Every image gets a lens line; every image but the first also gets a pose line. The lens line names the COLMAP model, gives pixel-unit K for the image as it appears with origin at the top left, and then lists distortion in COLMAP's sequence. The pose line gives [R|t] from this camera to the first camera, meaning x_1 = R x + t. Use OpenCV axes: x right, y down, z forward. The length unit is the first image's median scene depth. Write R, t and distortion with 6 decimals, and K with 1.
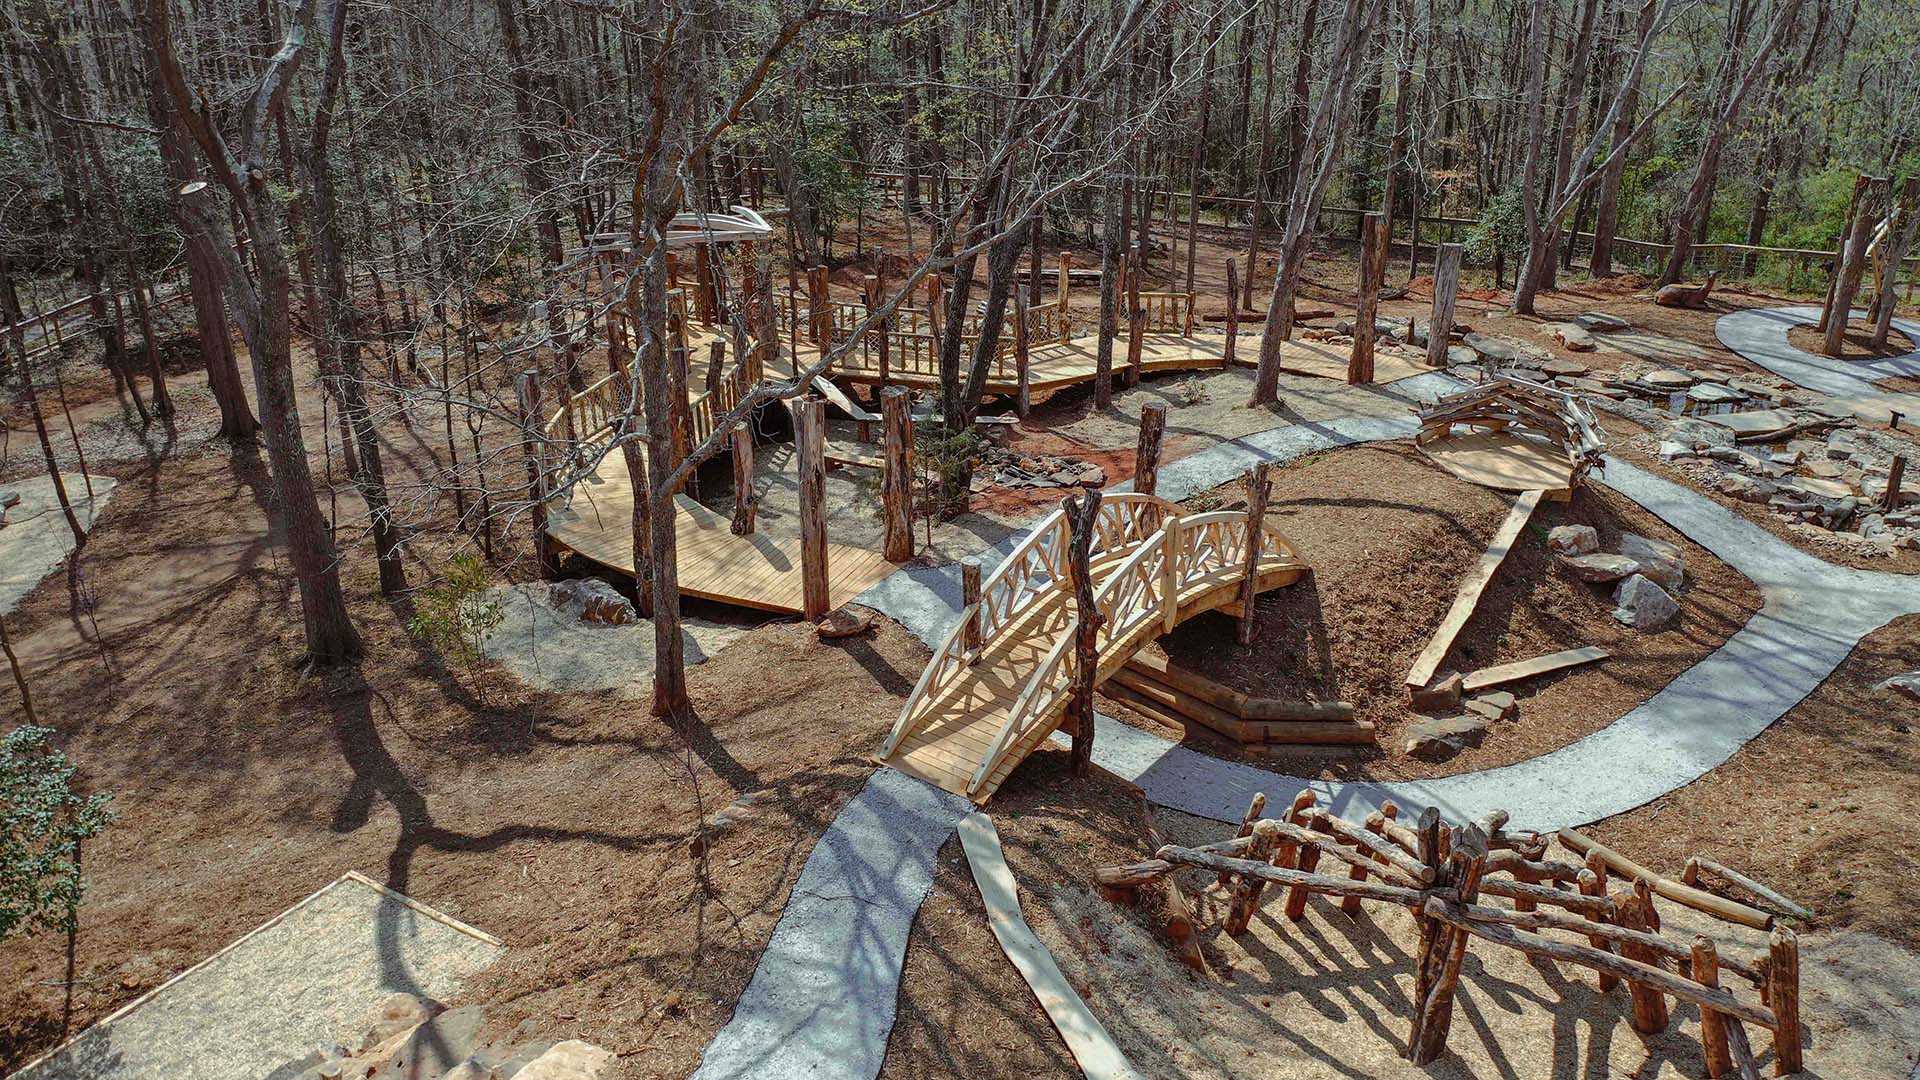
lens RADIAL K [[1518.8, 0, 960.0], [0, 1518.8, 540.0], [0, 0, 1]] dist [0.005418, -0.006145]
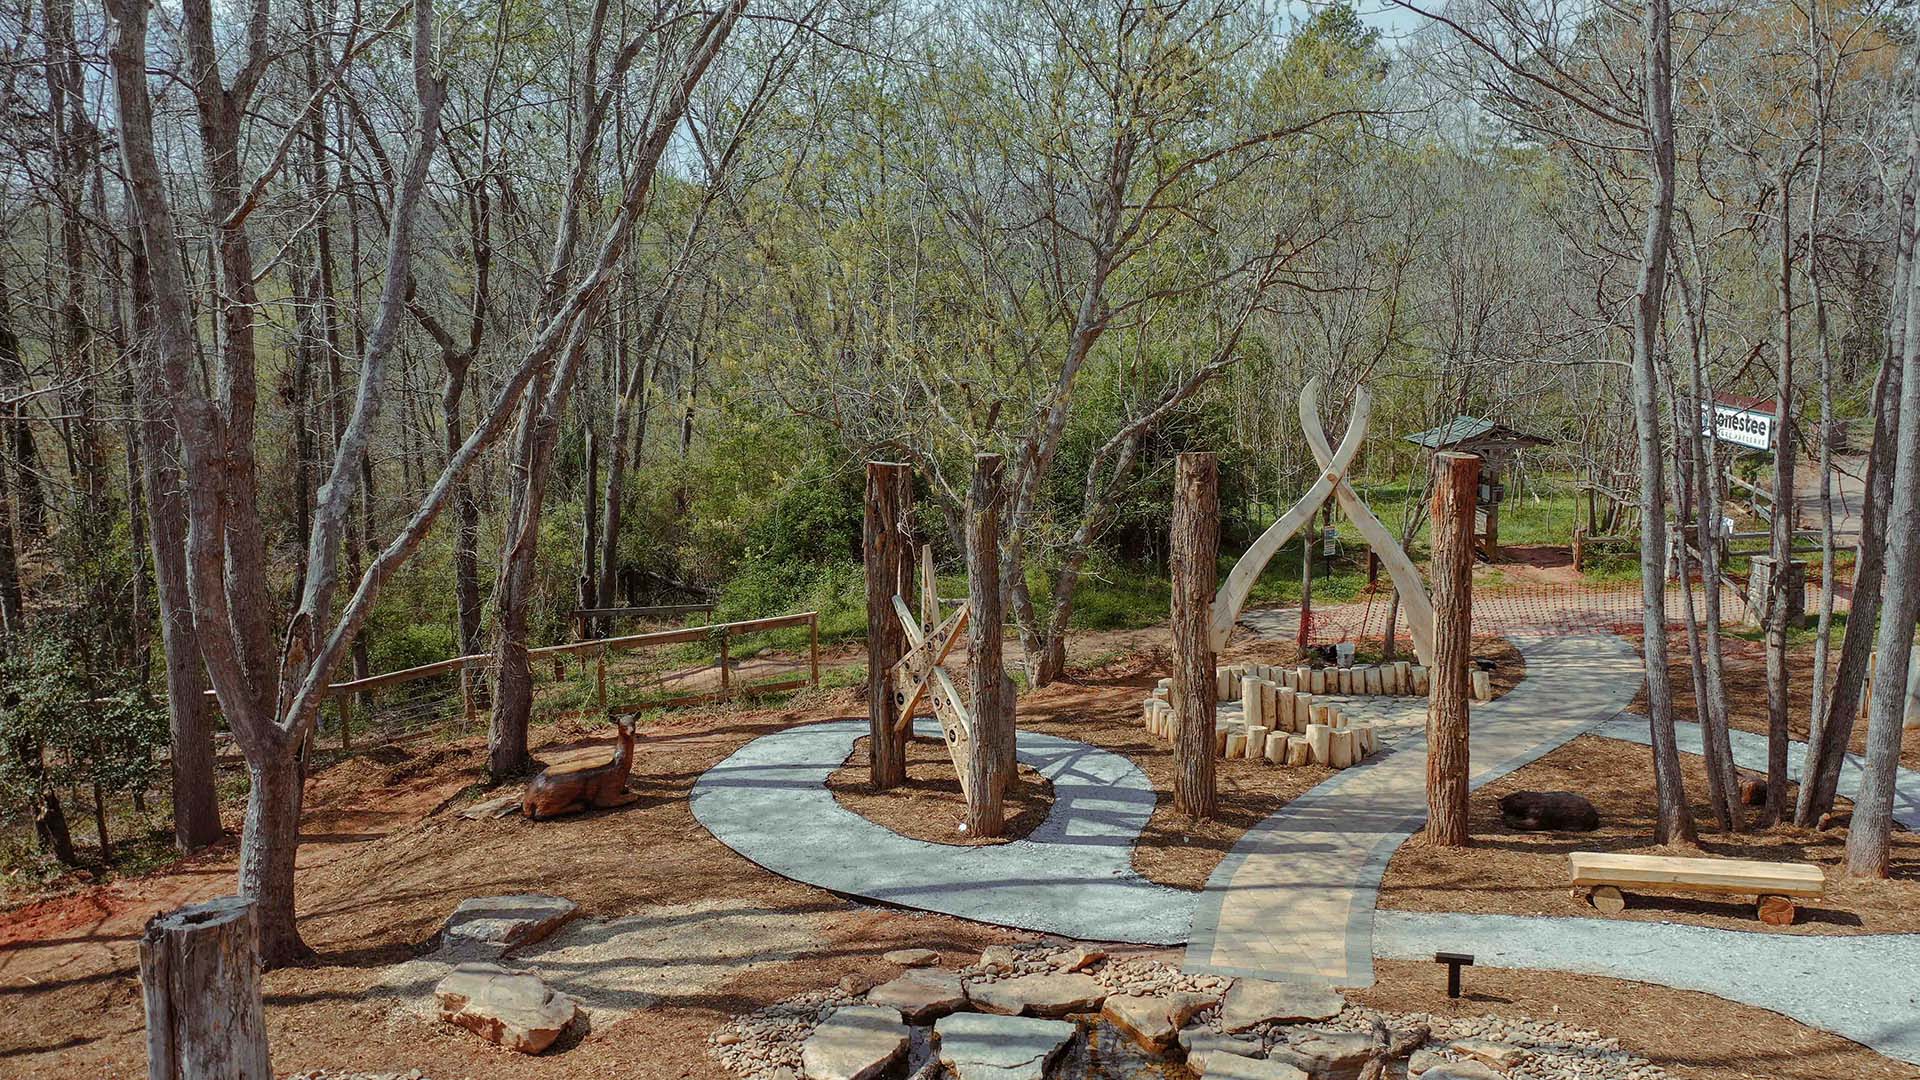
lens RADIAL K [[1531.5, 0, 932.9], [0, 1531.5, 521.4], [0, 0, 1]] dist [-0.007302, -0.004091]
pose [[0.531910, -0.136767, 0.835683, 0.261034], [0.355054, 0.931955, -0.073468, -0.248464], [-0.768771, 0.335790, 0.544275, 0.999127]]
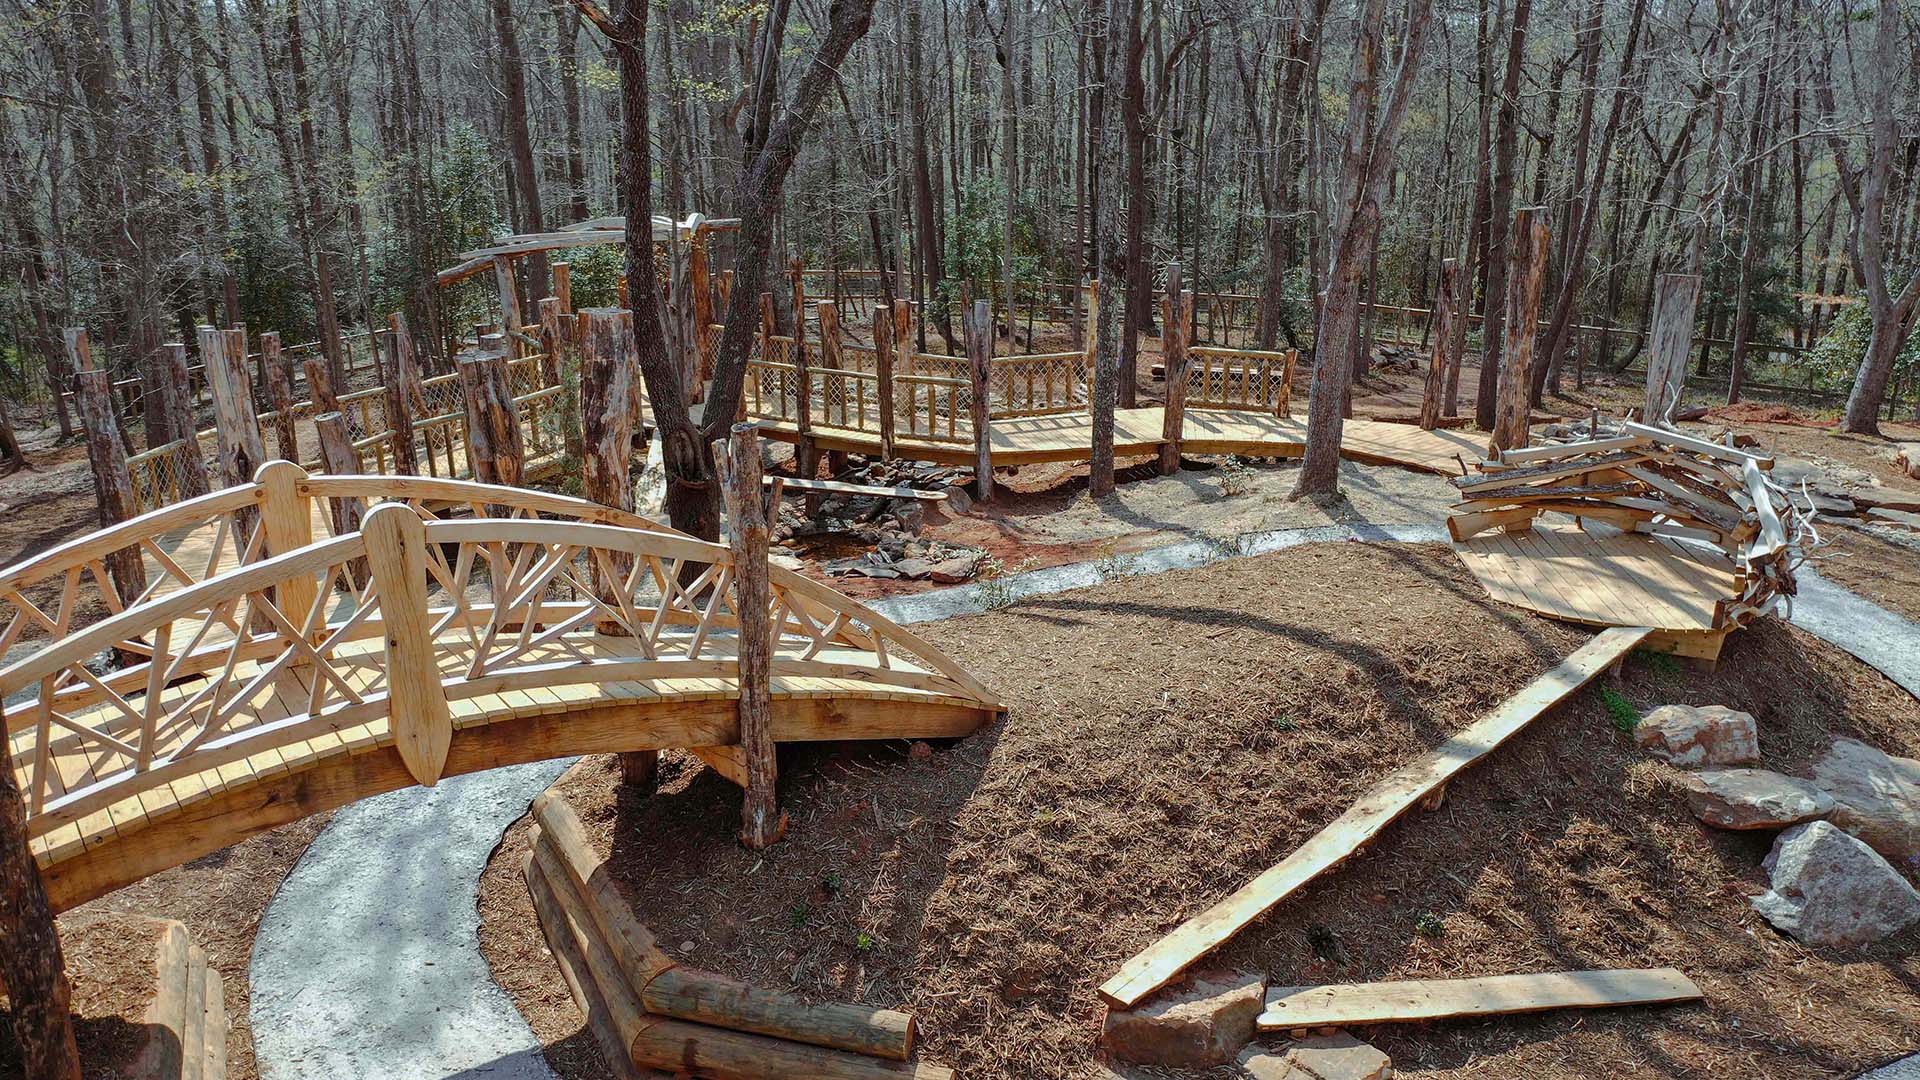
lens RADIAL K [[1511.4, 0, 951.5], [0, 1511.4, 598.6], [0, 0, 1]] dist [-0.015489, 0.004179]
pose [[0.958015, 0.089754, -0.272309, 0.273961], [-0.112732, 0.991163, -0.069913, 0.015186], [0.263628, 0.097675, 0.959667, 0.436708]]
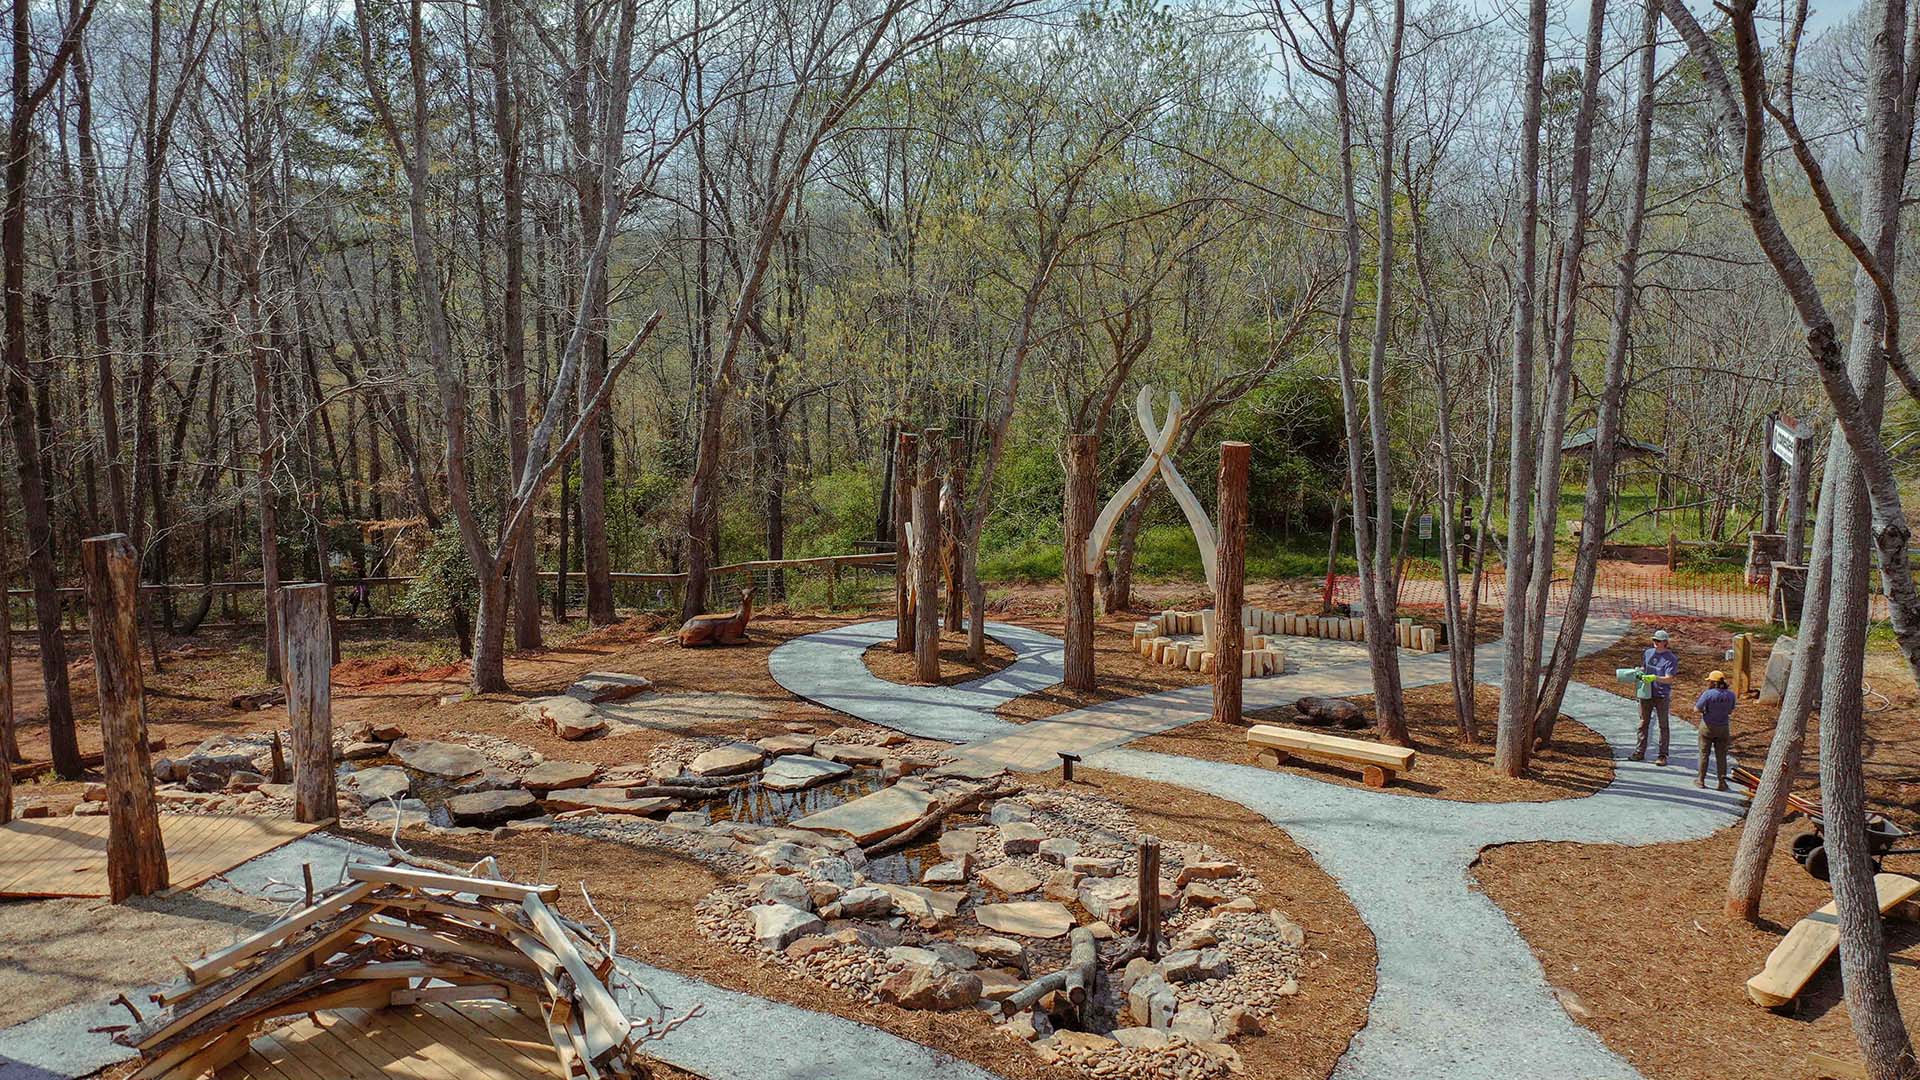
lens RADIAL K [[1530.4, 0, 939.7], [0, 1530.4, 490.8], [0, 0, 1]] dist [-0.006877, -0.001122]
pose [[0.817775, -0.082085, 0.569655, 0.260059], [0.237959, 0.949439, -0.204794, -0.083756], [-0.524042, 0.303030, 0.795961, 0.577905]]
